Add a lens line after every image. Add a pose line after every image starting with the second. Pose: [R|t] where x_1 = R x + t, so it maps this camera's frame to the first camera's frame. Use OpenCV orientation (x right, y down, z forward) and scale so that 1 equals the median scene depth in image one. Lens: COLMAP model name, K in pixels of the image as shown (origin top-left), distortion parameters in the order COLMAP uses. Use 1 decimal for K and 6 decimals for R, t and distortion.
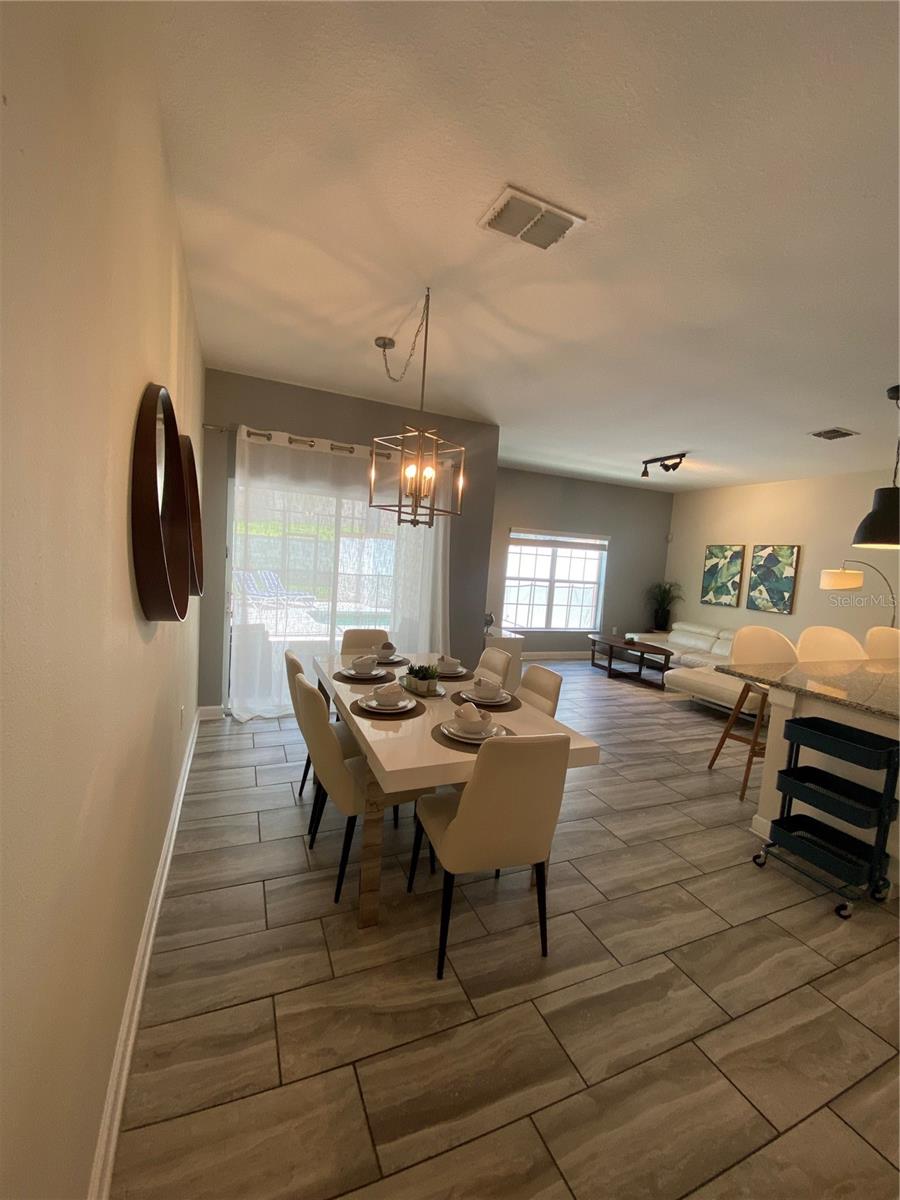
lens RADIAL K [[489.1, 0, 448.7], [0, 489.1, 604.2], [0, 0, 1]] dist [-0.002392, -0.000389]
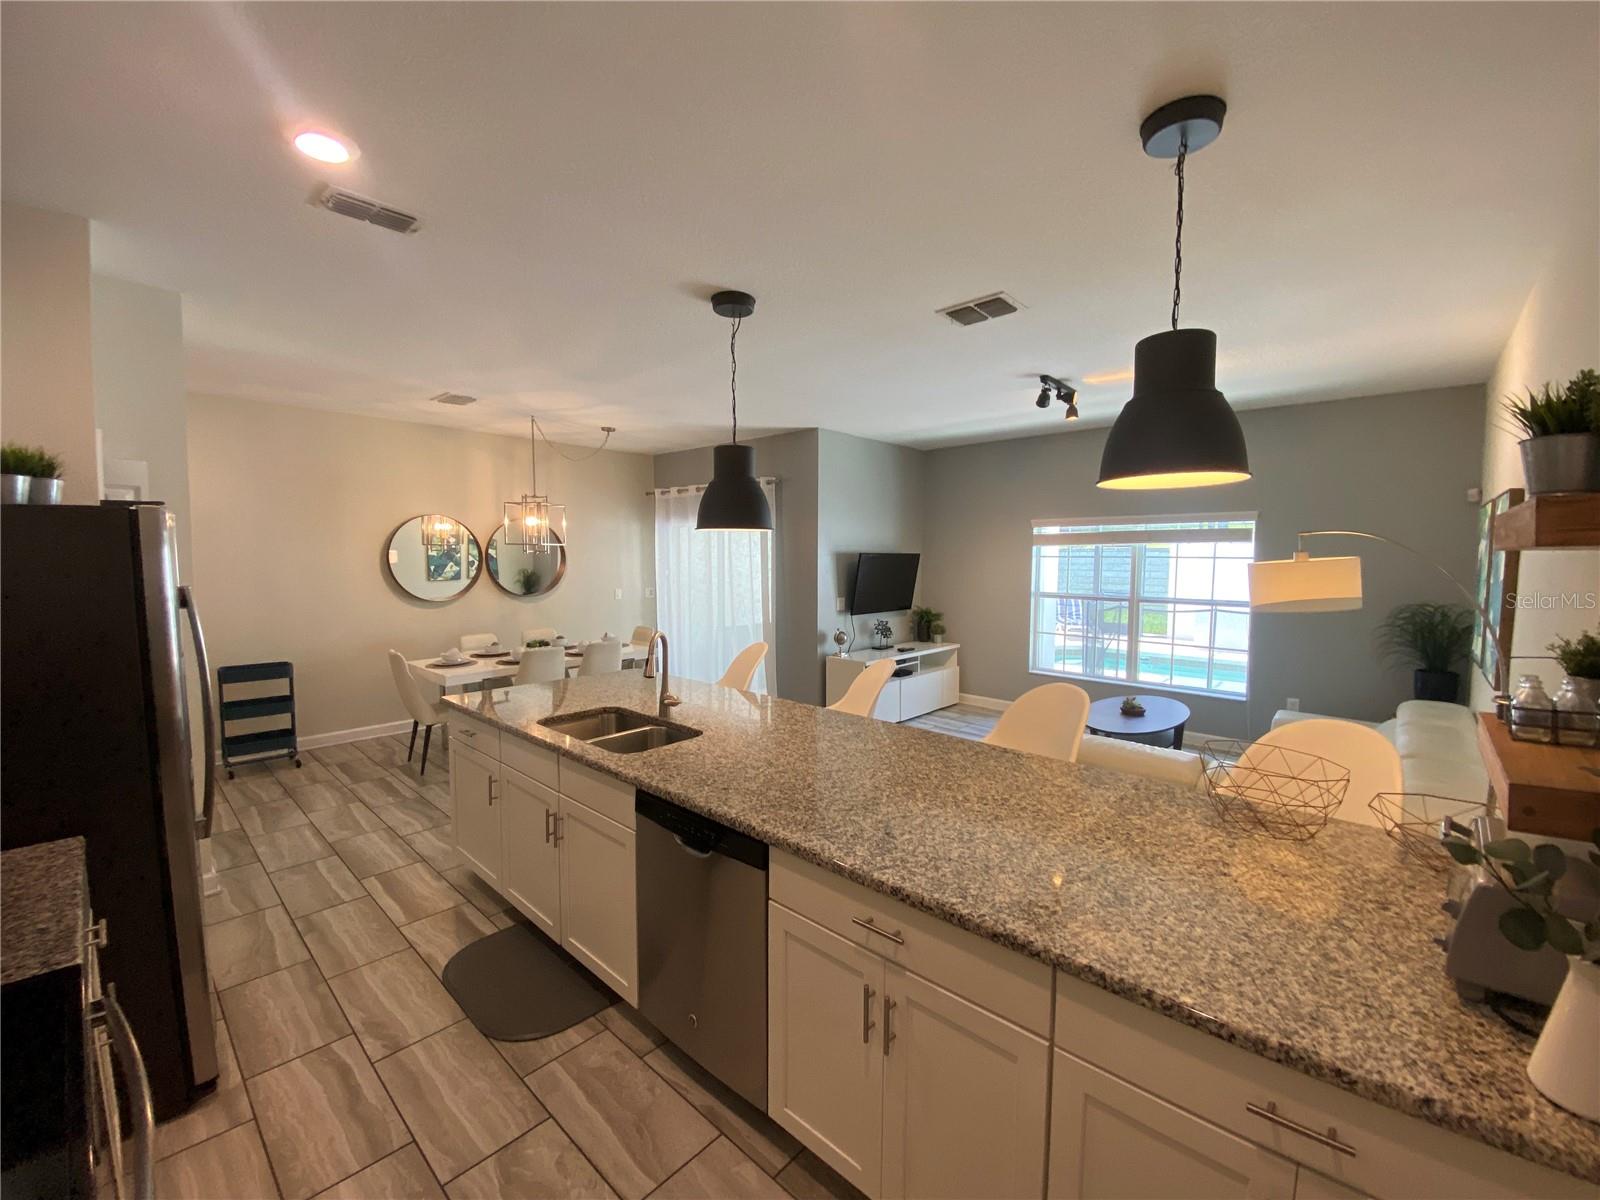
lens RADIAL K [[647.6, 0, 797.2], [0, 647.6, 603.7], [0, 0, 1]] dist [0.000361, 0.000008]
pose [[0.400655, -0.008182, -0.916192, 0.830215], [-0.065990, 0.997105, -0.037762, 0.014283], [0.913849, 0.075589, 0.398955, 0.342647]]
